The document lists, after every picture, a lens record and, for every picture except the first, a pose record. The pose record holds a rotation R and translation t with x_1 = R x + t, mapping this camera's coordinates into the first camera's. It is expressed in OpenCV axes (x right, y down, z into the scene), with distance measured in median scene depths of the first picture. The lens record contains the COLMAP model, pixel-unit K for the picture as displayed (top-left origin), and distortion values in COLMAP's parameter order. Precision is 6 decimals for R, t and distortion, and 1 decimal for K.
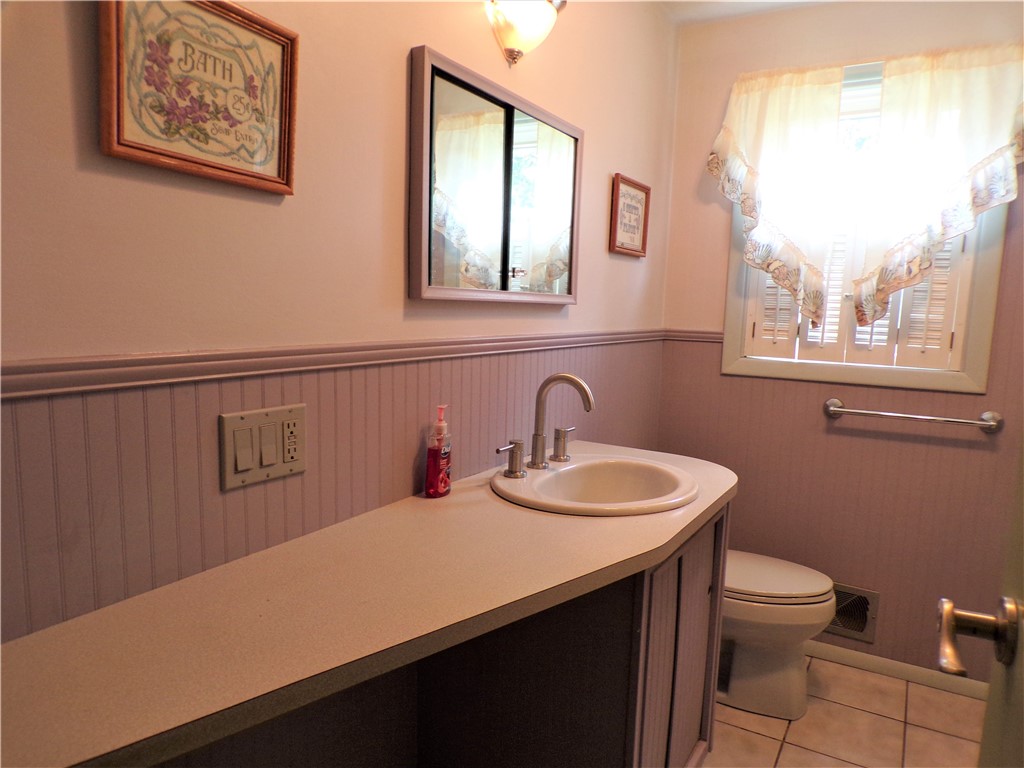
lens RADIAL K [[700.4, 0, 510.5], [0, 700.4, 387.7], [0, 0, 1]] dist [-0.012340, 0.012612]
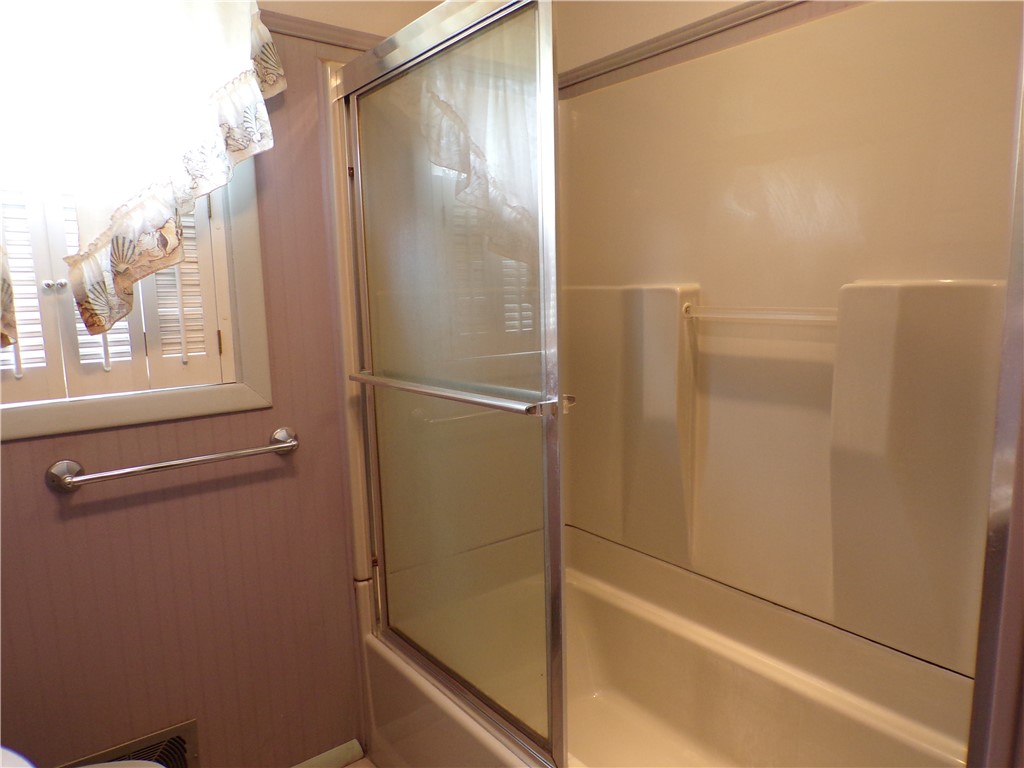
lens RADIAL K [[700.4, 0, 517.4], [0, 700.4, 392.8], [0, 0, 1]] dist [-0.012340, 0.012612]
pose [[0.362636, -0.175674, 0.915223, 0.077950], [0.153516, 0.979917, 0.127264, -0.060076], [-0.919200, 0.094351, 0.382322, 0.444833]]
